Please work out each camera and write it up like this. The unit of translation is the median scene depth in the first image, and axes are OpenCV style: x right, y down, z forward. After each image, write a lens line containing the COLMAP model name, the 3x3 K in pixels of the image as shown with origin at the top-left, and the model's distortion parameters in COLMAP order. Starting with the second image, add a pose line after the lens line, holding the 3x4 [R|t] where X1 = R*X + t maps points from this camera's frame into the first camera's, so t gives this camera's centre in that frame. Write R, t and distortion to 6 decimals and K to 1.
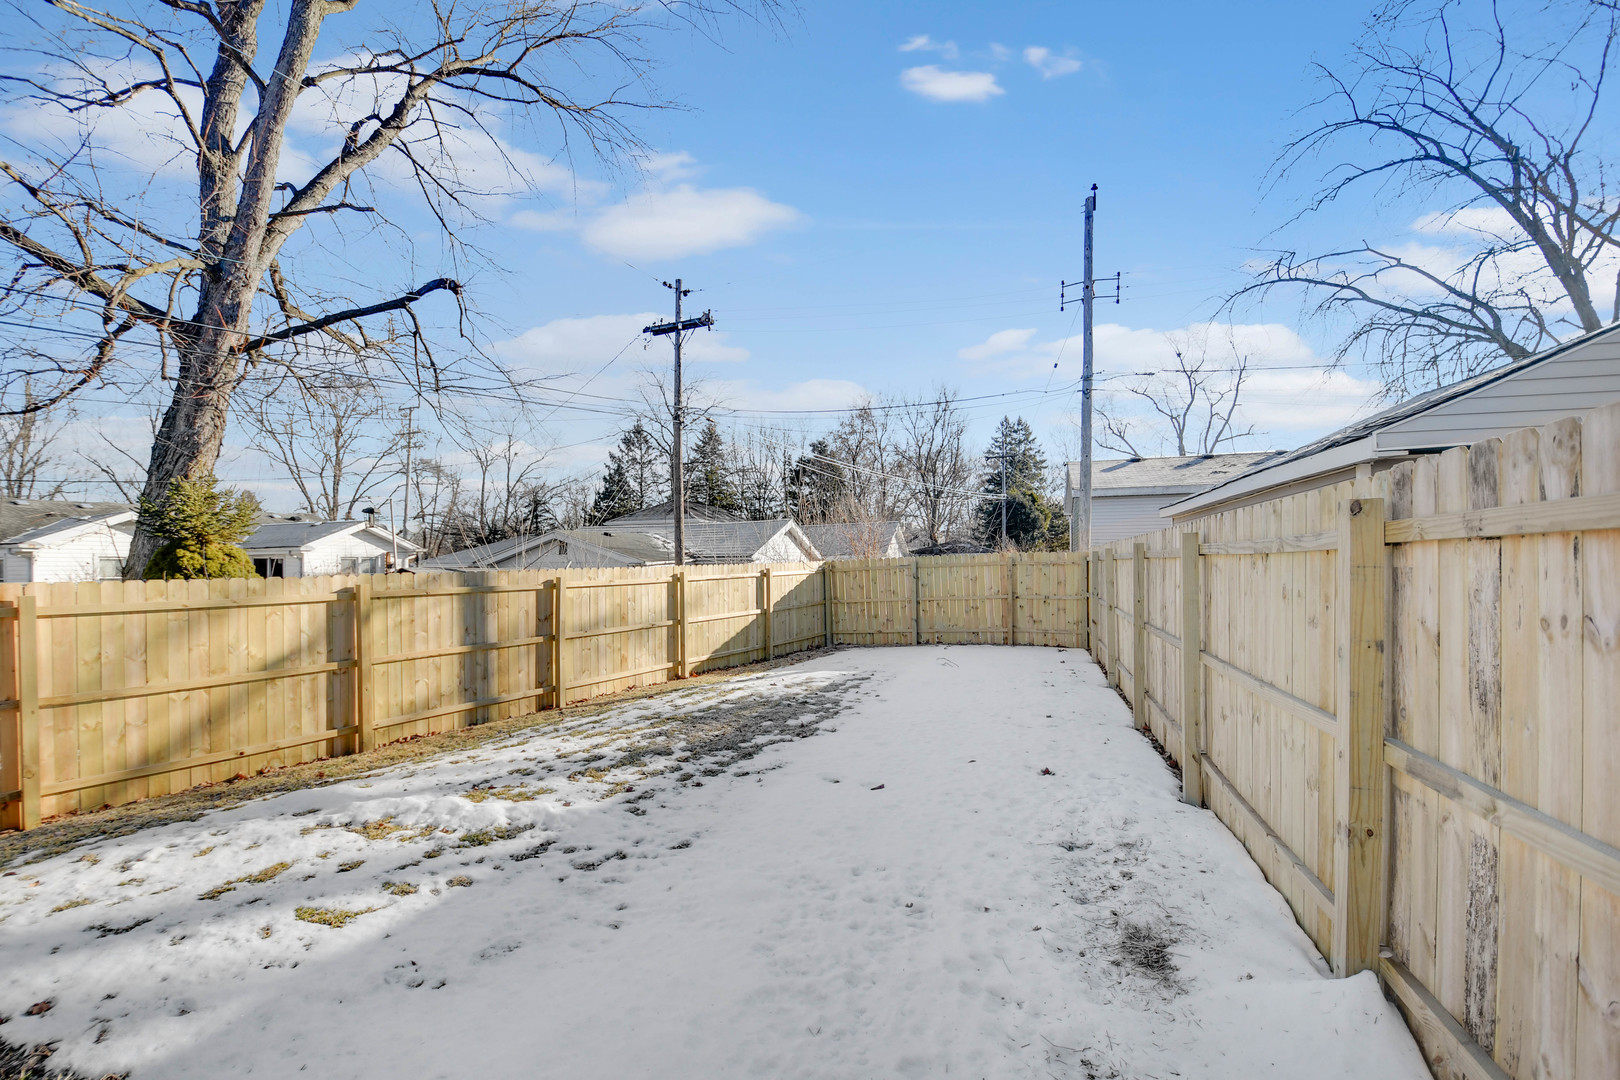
lens RADIAL K [[720.3, 0, 812.8], [0, 720.3, 561.5], [0, 0, 1]] dist [0.029016, 0.000276]
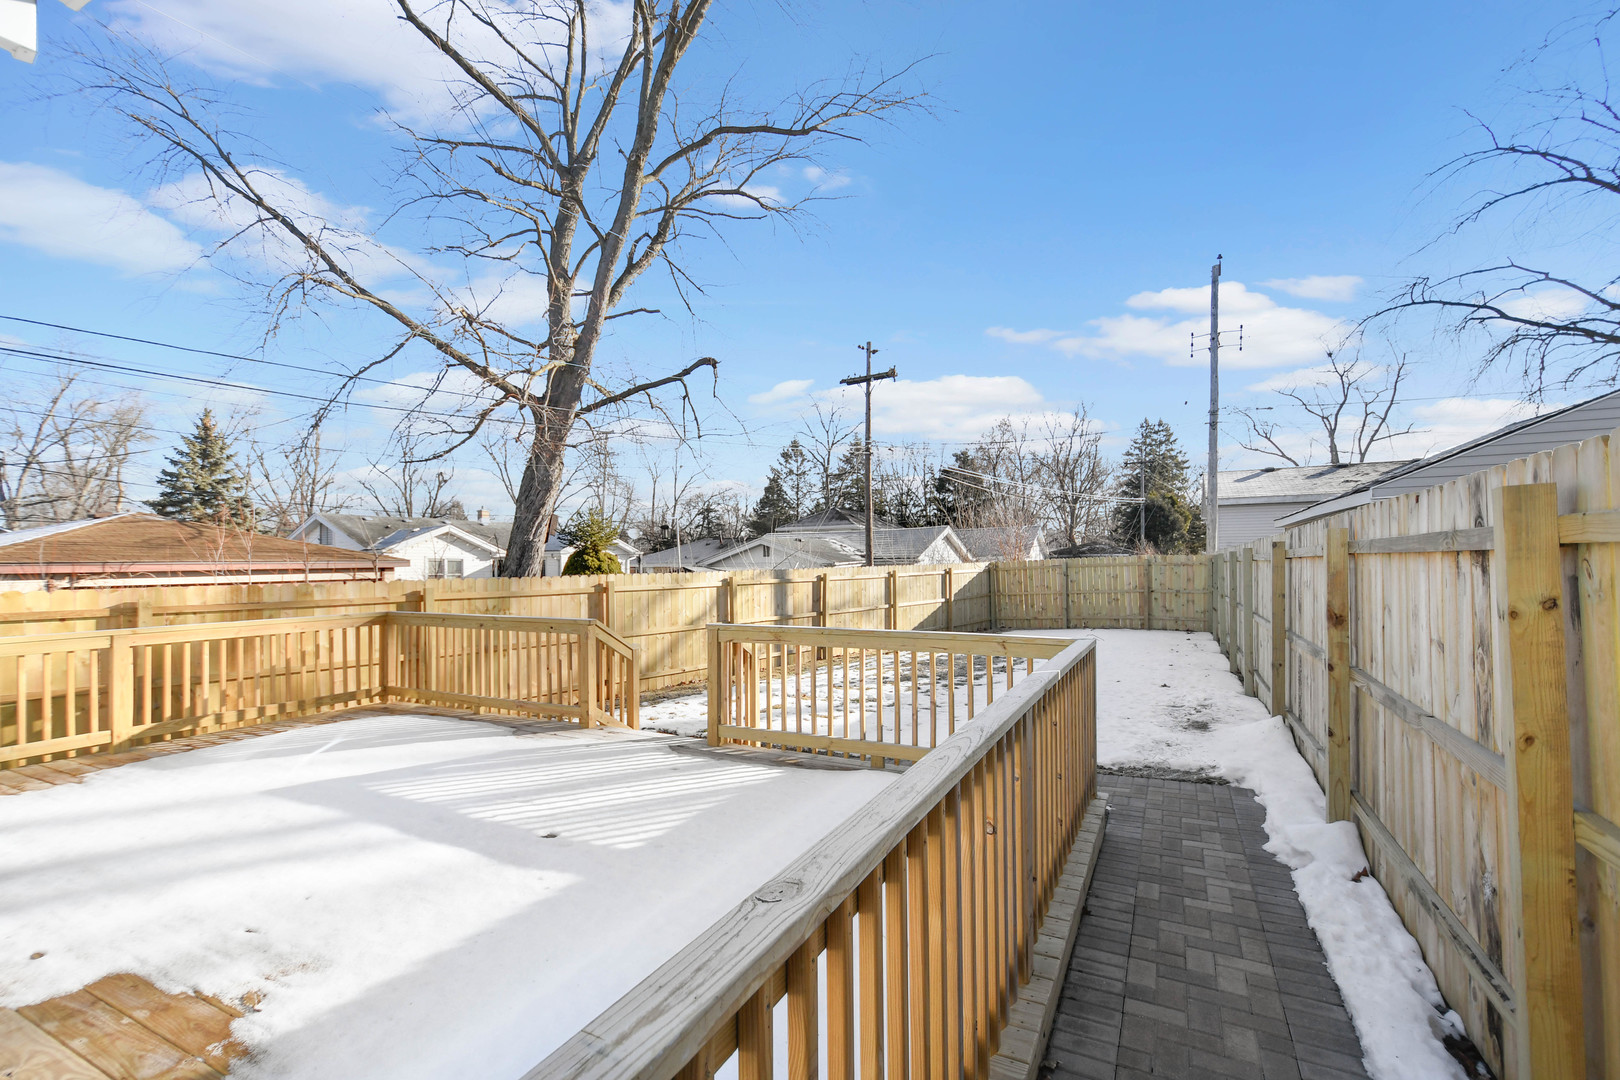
lens RADIAL K [[720.3, 0, 812.8], [0, 720.3, 561.5], [0, 0, 1]] dist [0.029016, 0.000276]
pose [[0.985579, -0.000840, -0.169213, -0.061738], [0.000804, 1.000000, -0.000282, -0.001240], [0.169214, 0.000142, 0.985579, -0.248886]]
